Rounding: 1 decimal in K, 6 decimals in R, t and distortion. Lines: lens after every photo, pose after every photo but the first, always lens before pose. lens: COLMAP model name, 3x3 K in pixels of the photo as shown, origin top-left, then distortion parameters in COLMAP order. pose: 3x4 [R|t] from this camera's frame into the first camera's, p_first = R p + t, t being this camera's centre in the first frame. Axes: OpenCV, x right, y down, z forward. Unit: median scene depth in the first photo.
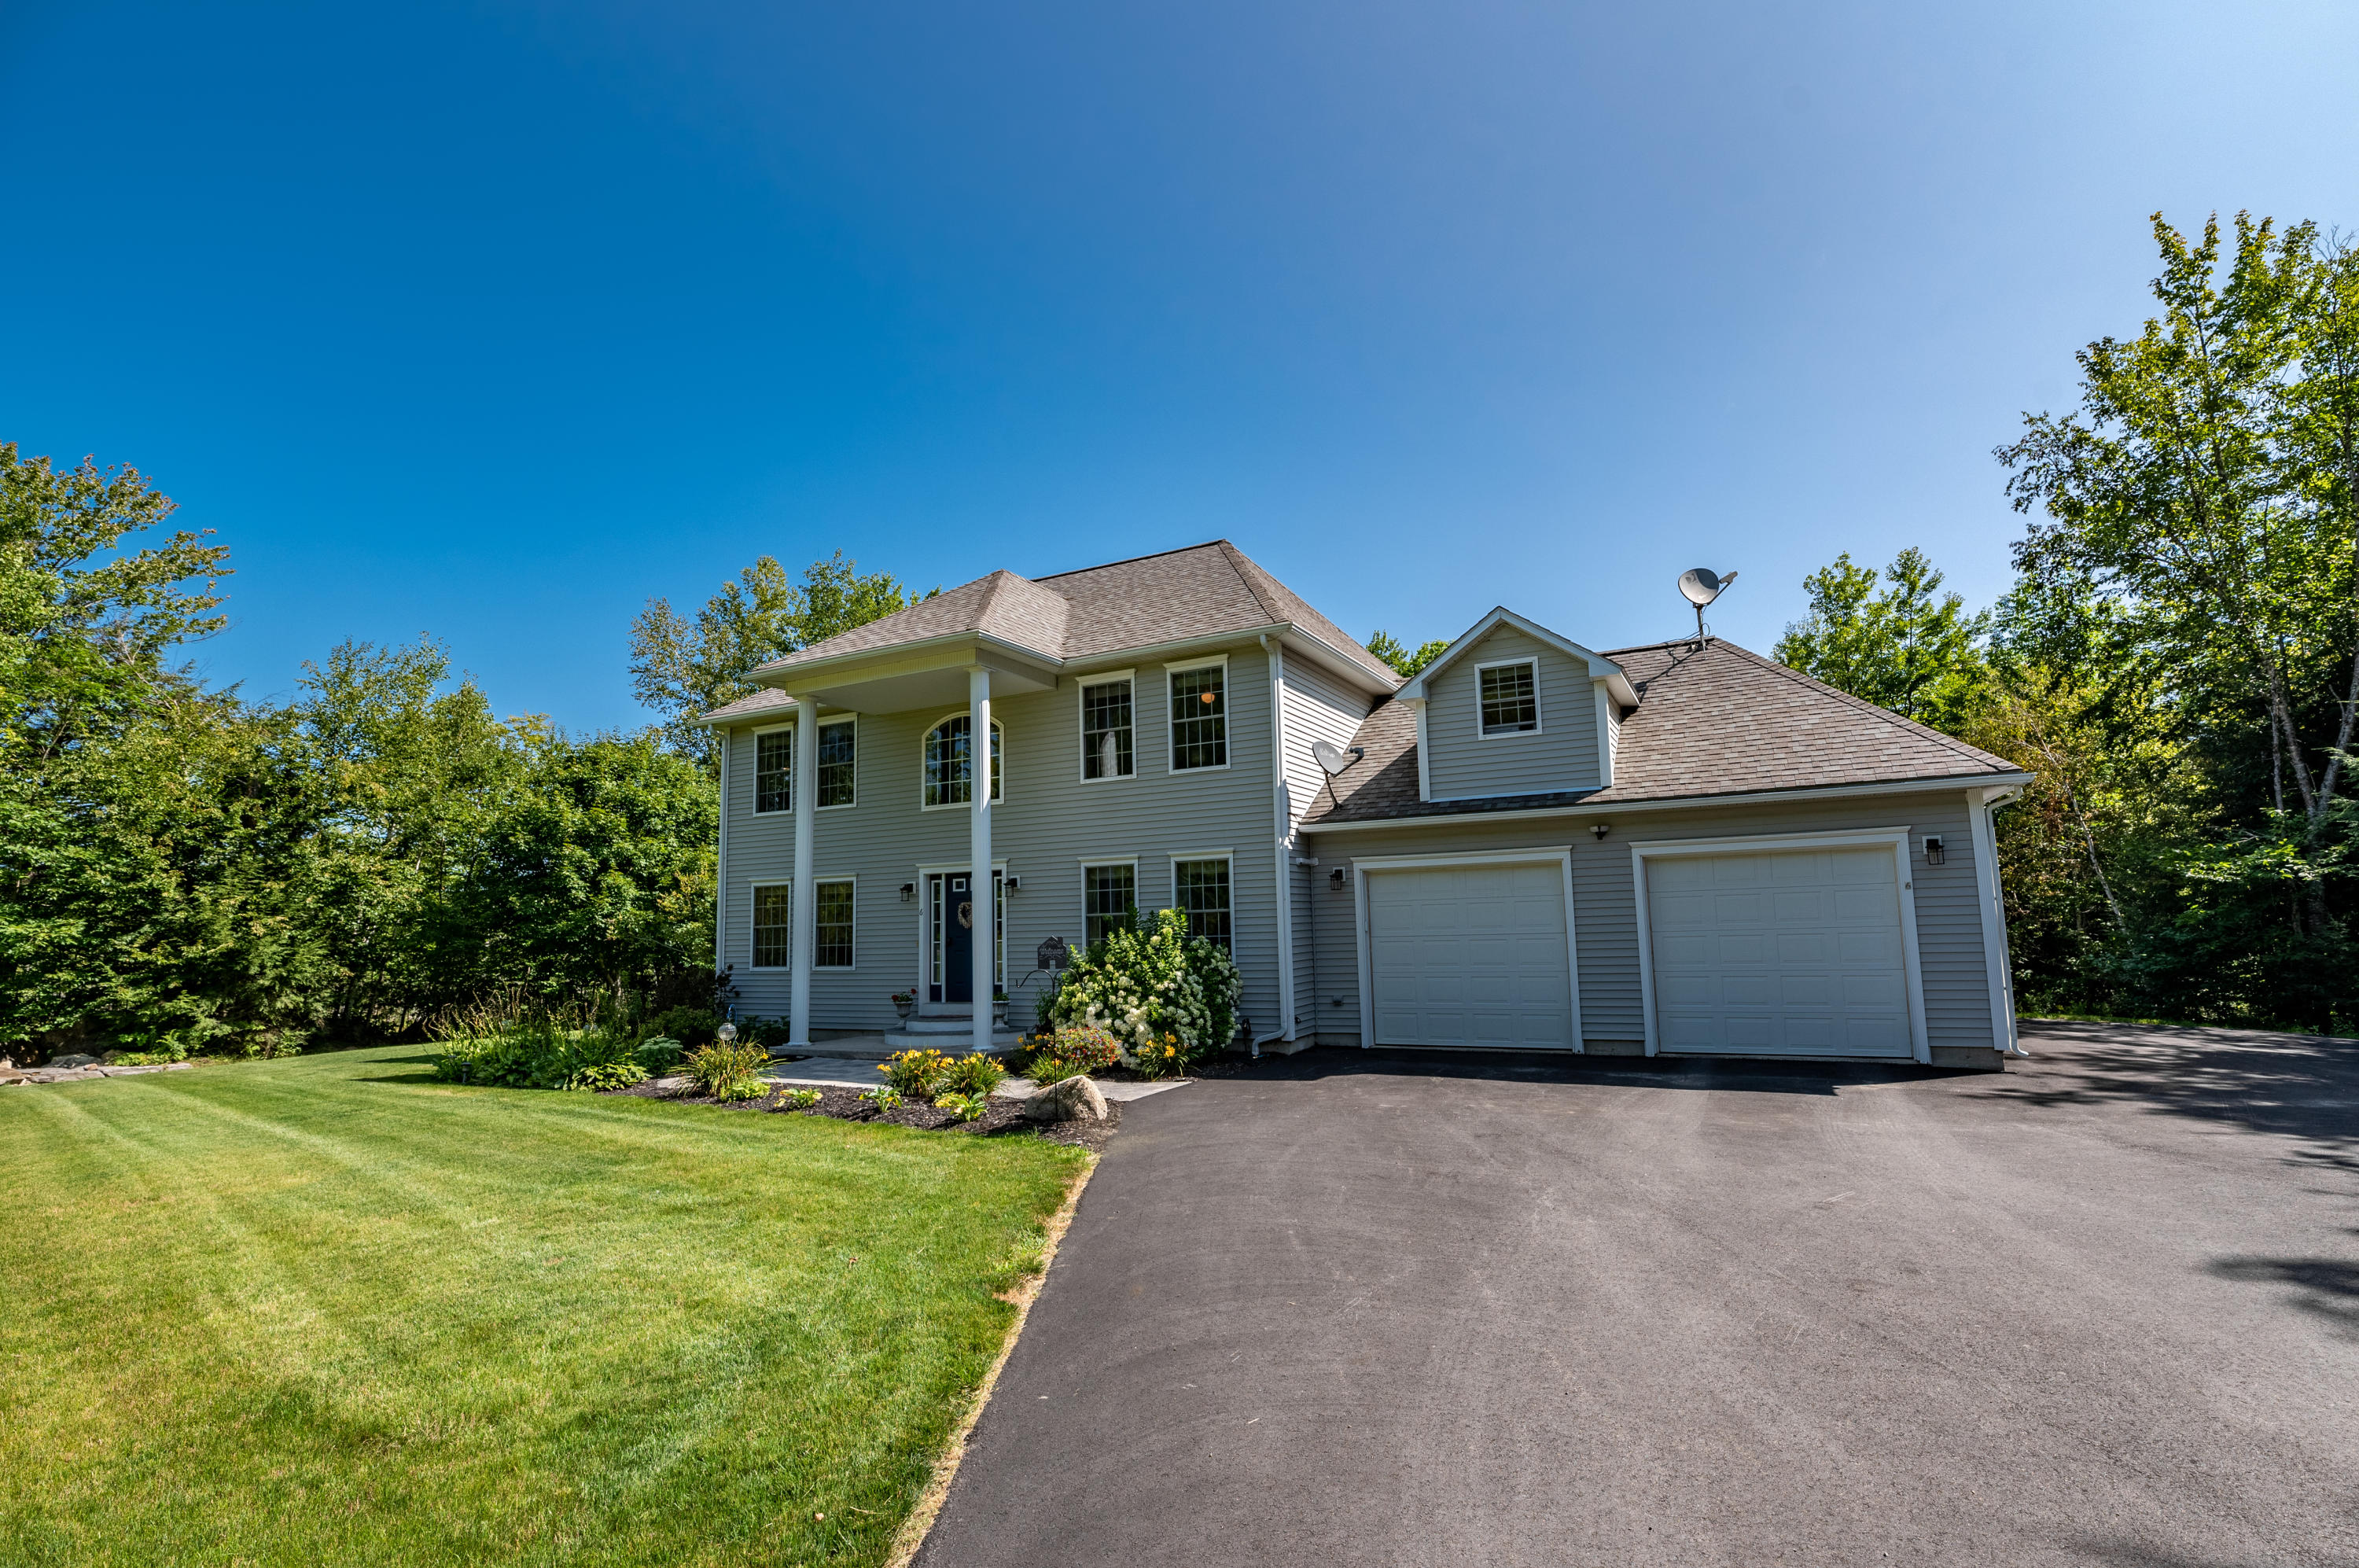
lens RADIAL K [[1125.6, 0, 1179.5], [0, 1125.6, 784.0], [0, 0, 1]] dist [-0.002342, -0.000842]
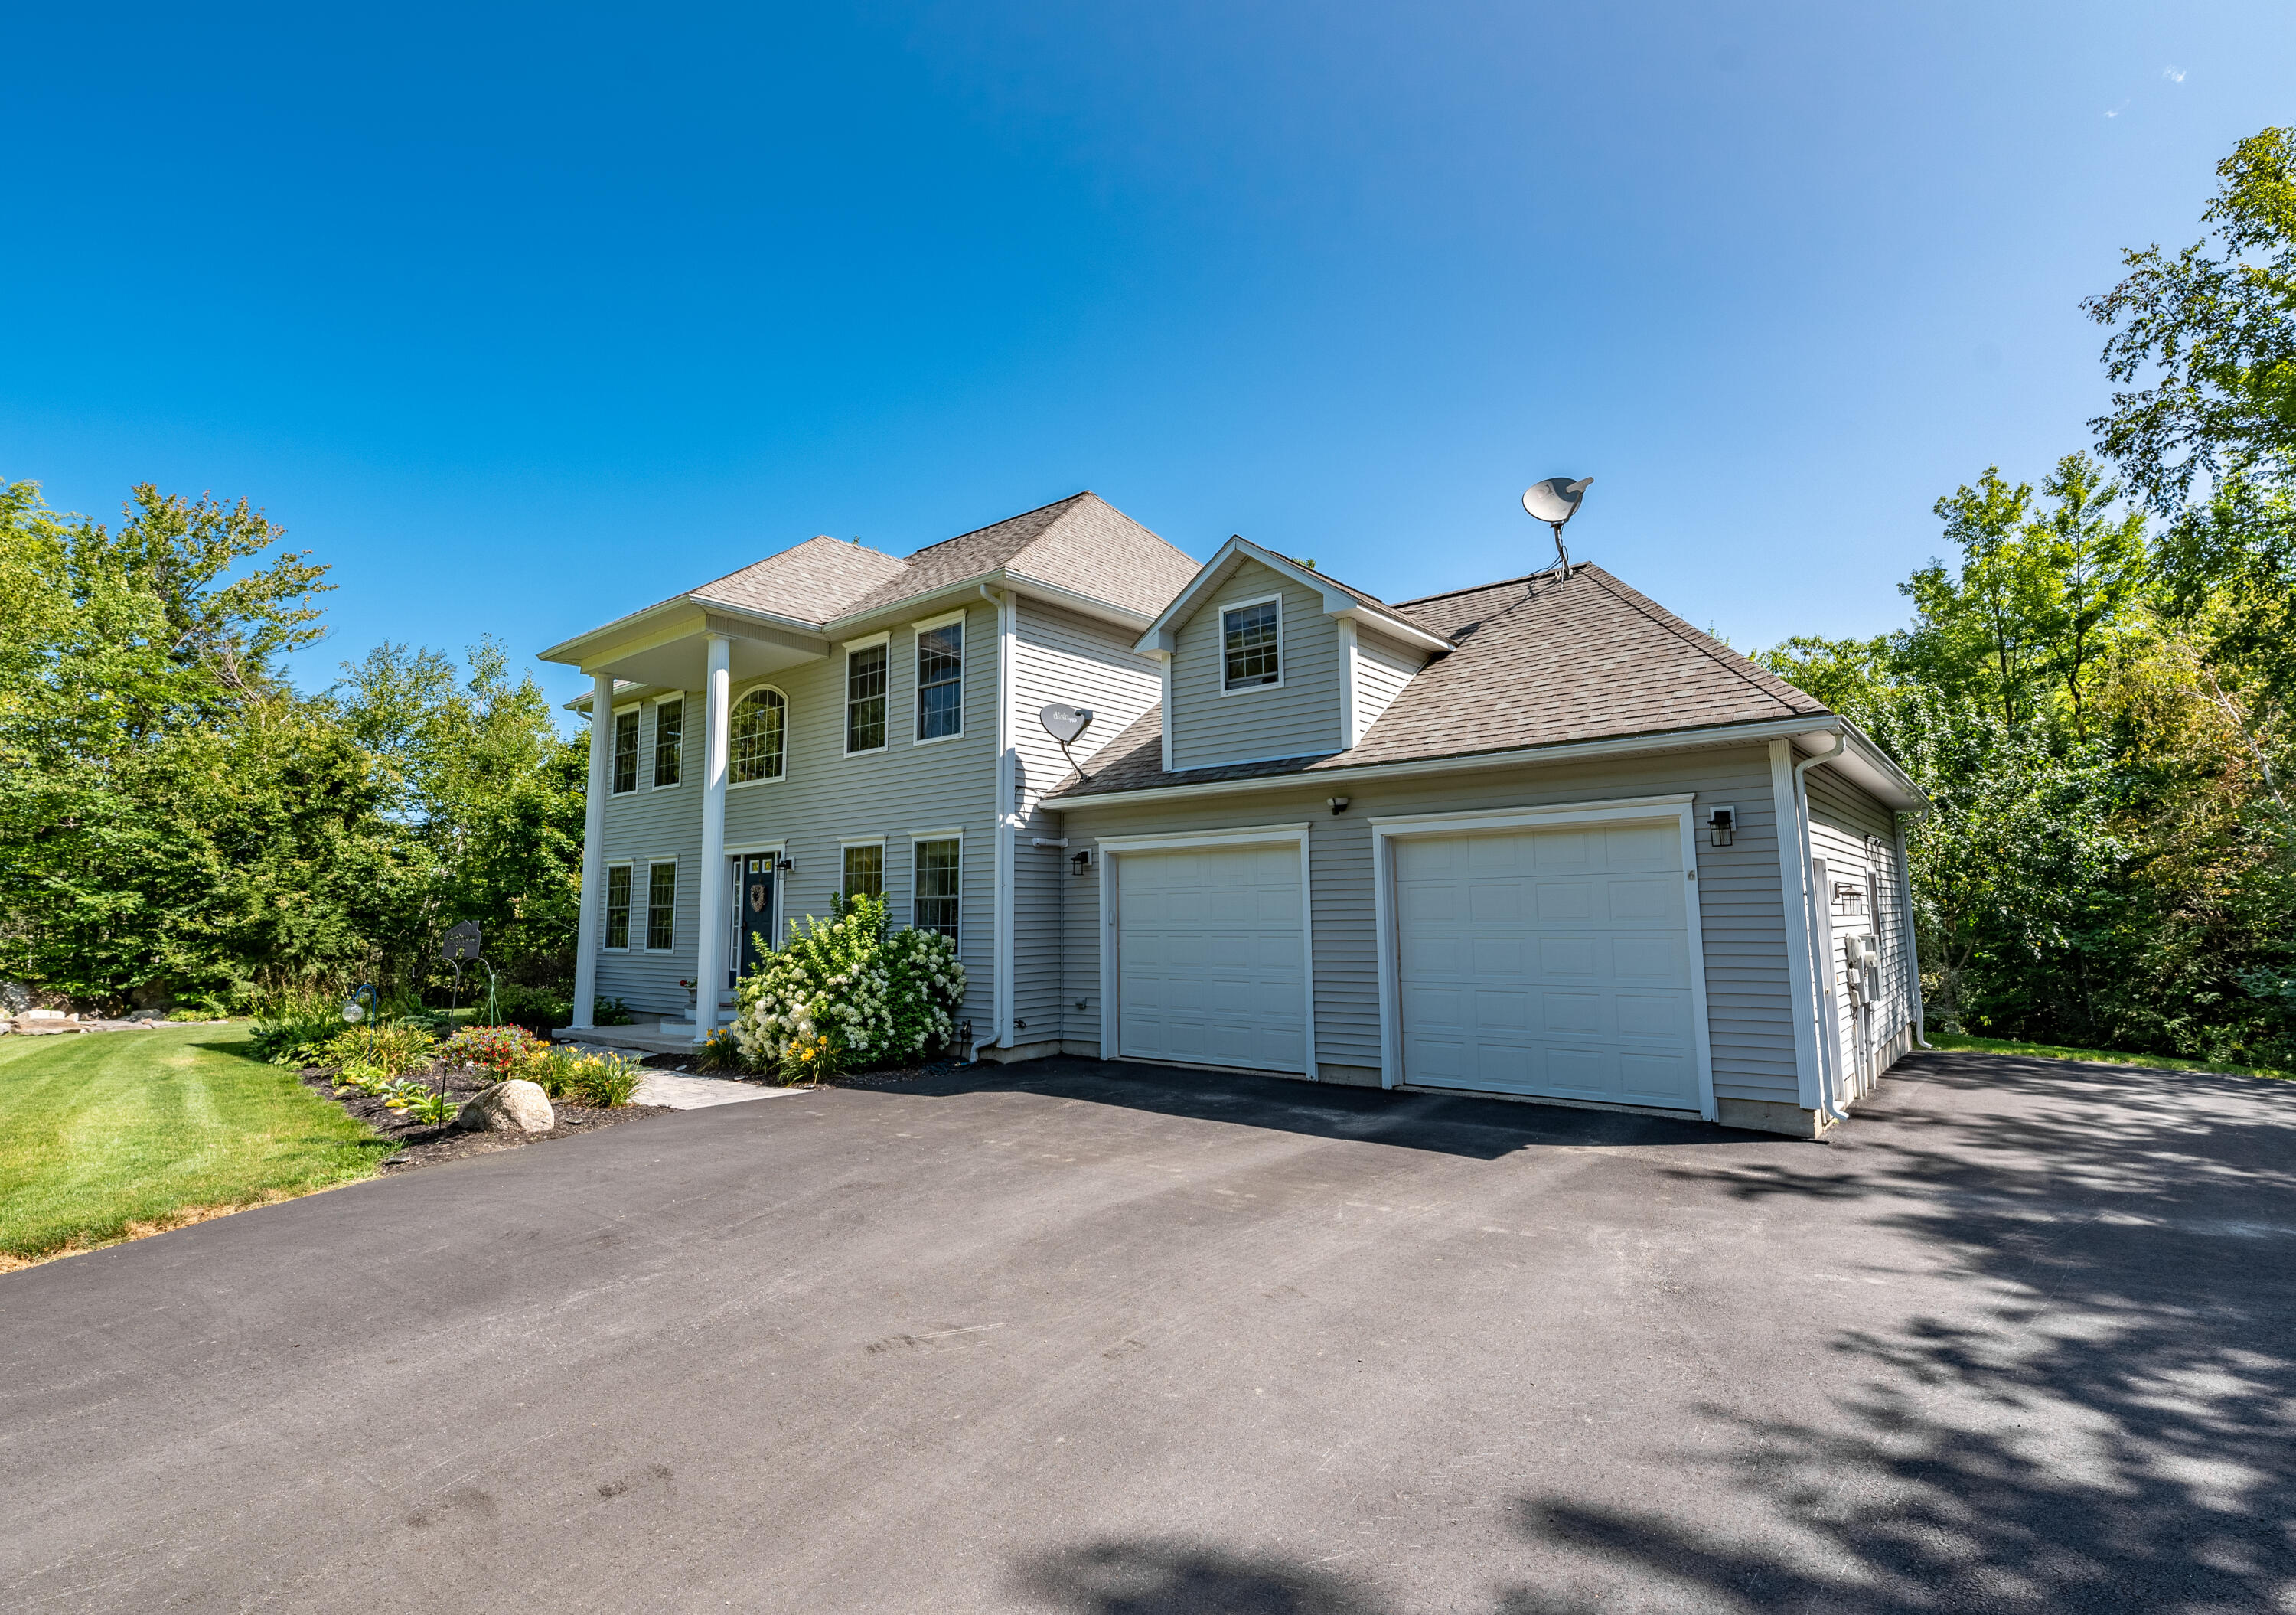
lens RADIAL K [[1121.7, 0, 1141.3], [0, 1121.7, 767.0], [0, 0, 1]] dist [0.002031, -0.006029]
pose [[0.972967, -0.012707, -0.230596, 0.387221], [0.011530, 0.999913, -0.006452, 0.017114], [0.230658, 0.003618, 0.973028, 0.170786]]
